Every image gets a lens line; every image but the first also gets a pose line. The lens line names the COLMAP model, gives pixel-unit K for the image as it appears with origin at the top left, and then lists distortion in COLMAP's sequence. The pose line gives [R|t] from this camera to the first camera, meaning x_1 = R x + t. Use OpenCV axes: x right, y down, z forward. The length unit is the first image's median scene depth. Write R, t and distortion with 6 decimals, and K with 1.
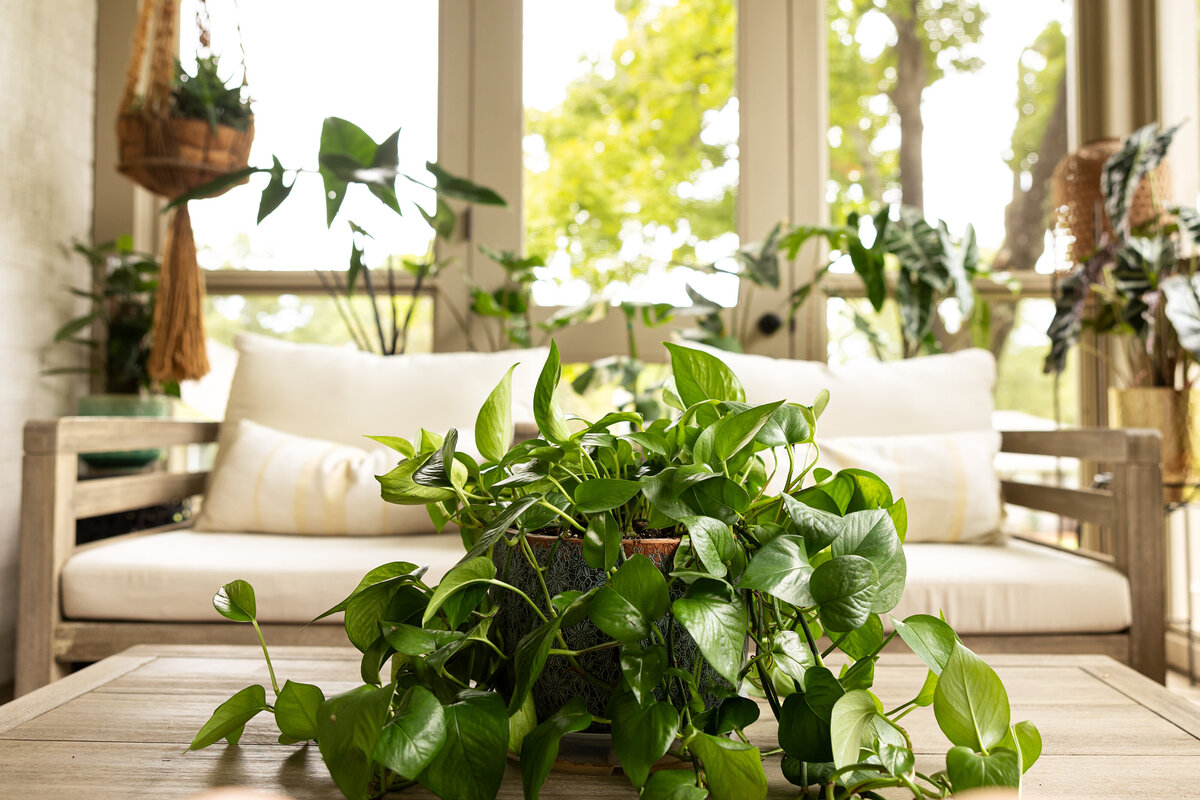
lens RADIAL K [[1133.6, 0, 601.1], [0, 1133.6, 408.8], [0, 0, 1]] dist [-0.003796, 0.000000]
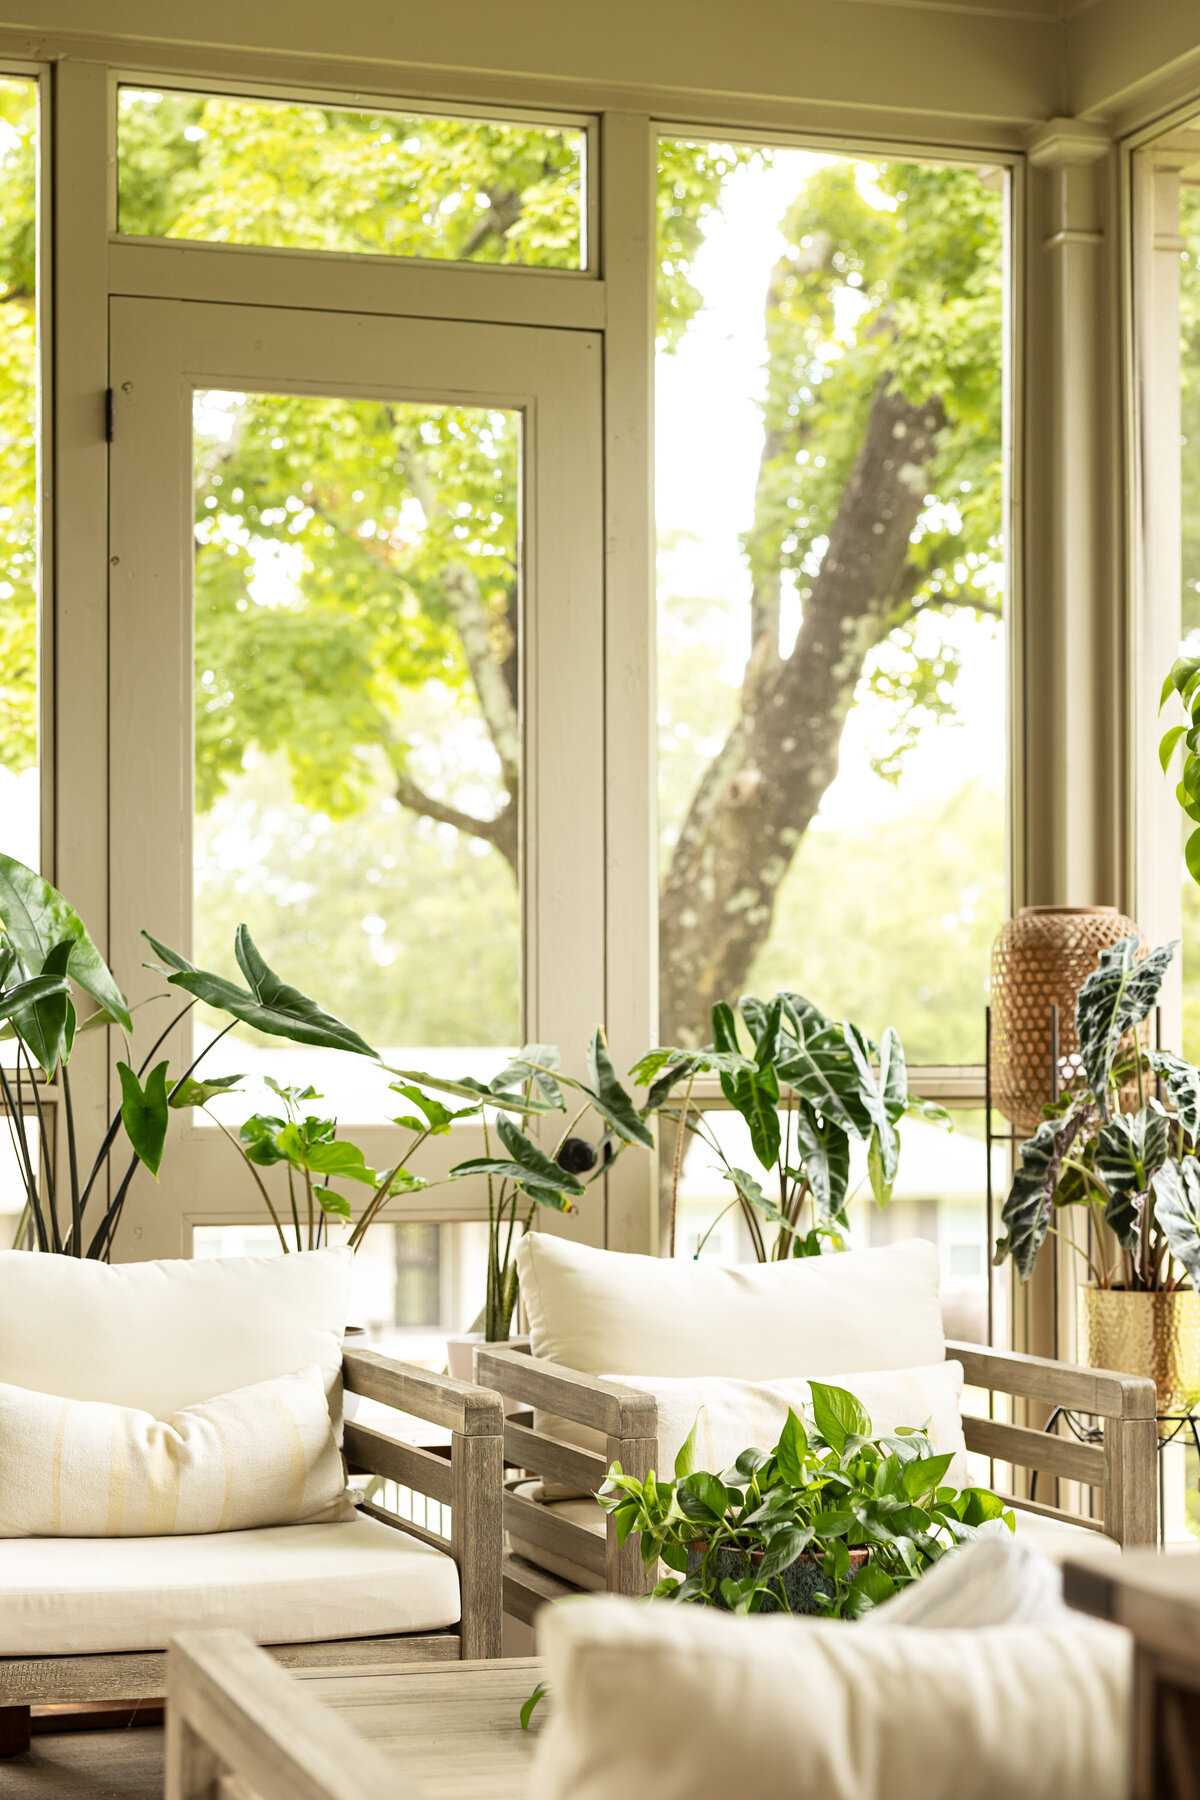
lens RADIAL K [[3534.9, 0, 542.4], [0, 3534.9, 1090.2], [0, 0, 1]] dist [-0.071286, 0.000000]
pose [[0.947966, -0.005246, 0.318330, -0.736698], [-0.004018, 0.999587, 0.028440, -0.248564], [-0.318348, -0.028240, 0.947553, -1.280918]]
